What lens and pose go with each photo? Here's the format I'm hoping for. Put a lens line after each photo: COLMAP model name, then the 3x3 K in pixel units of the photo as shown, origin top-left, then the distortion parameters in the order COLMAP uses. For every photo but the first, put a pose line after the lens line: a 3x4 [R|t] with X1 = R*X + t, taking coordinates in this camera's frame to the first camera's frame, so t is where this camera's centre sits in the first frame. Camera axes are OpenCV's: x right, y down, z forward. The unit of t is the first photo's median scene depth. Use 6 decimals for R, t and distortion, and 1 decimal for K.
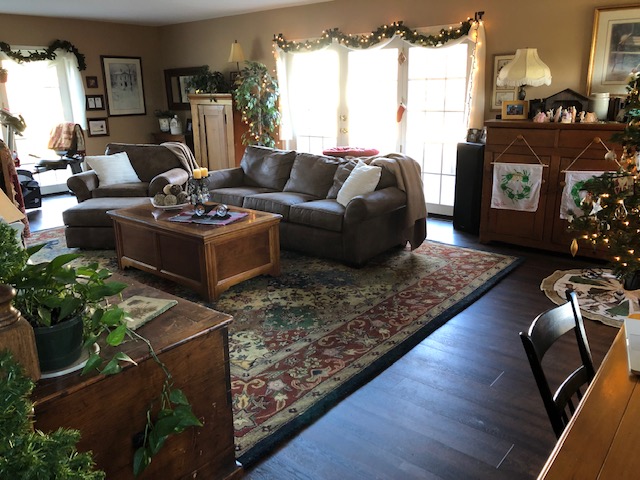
lens RADIAL K [[525.7, 0, 319.1], [0, 525.7, 238.0], [0, 0, 1]] dist [0.034492, -0.015751]
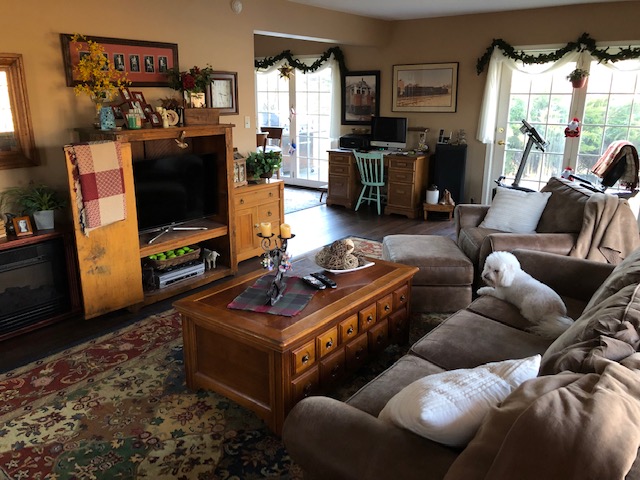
lens RADIAL K [[525.7, 0, 324.6], [0, 525.7, 243.6], [0, 0, 1]] dist [0.034492, -0.015751]
pose [[0.045555, 0.296270, -0.954017, 0.455823], [-0.279091, 0.920755, 0.272614, -0.323960], [0.959184, 0.253838, 0.124632, 1.016438]]
